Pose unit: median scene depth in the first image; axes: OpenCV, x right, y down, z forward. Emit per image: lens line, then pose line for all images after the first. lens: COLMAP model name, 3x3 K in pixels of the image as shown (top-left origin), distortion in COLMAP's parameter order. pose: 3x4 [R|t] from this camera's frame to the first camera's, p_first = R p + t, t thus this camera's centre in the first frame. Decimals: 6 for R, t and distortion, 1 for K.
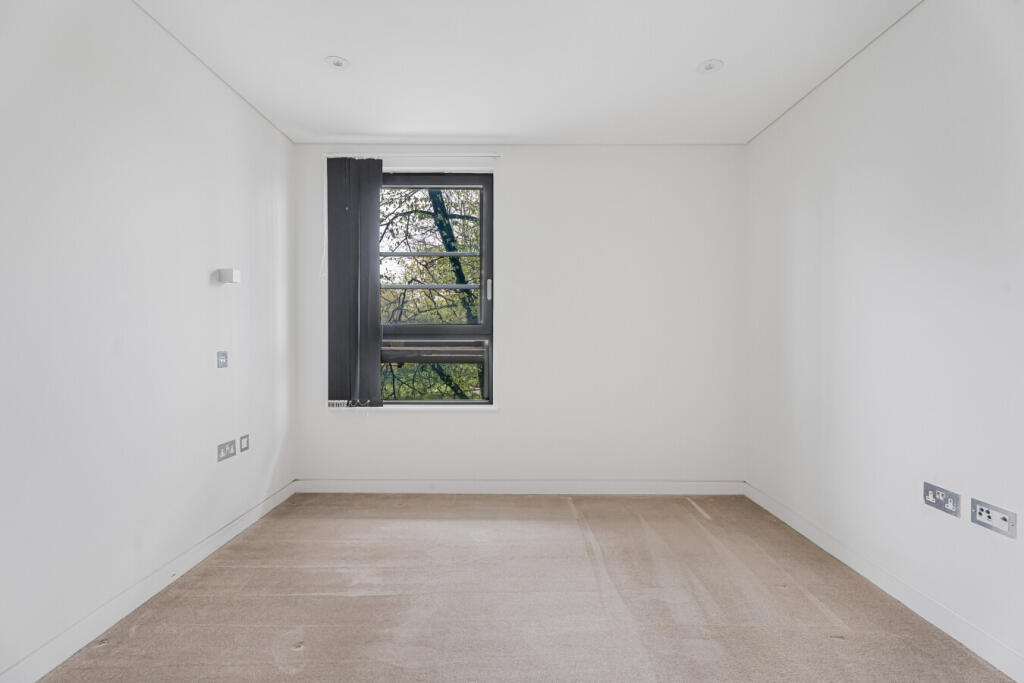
lens RADIAL K [[463.3, 0, 512.0], [0, 463.3, 341.5], [0, 0, 1]] dist [-0.001505, -0.000048]
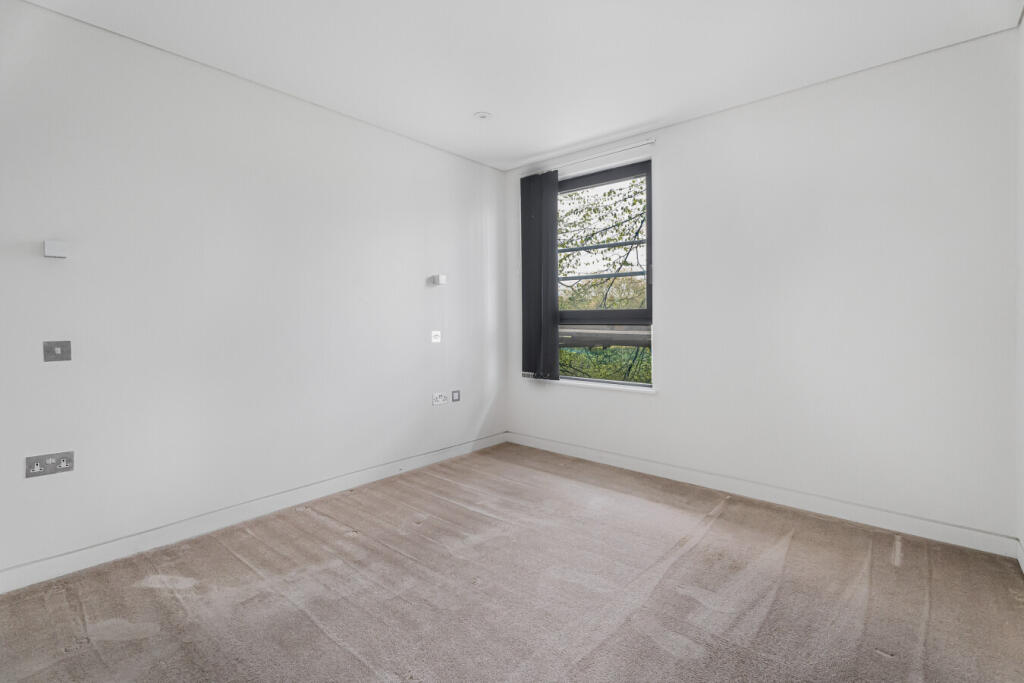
lens RADIAL K [[472.6, 0, 511.8], [0, 472.6, 333.8], [0, 0, 1]] dist [-0.001880, 0.000107]
pose [[0.750675, 0.017353, -0.660443, 0.461414], [-0.004930, 0.999774, 0.020665, -0.002261], [0.660653, -0.012257, 0.750591, 0.022285]]
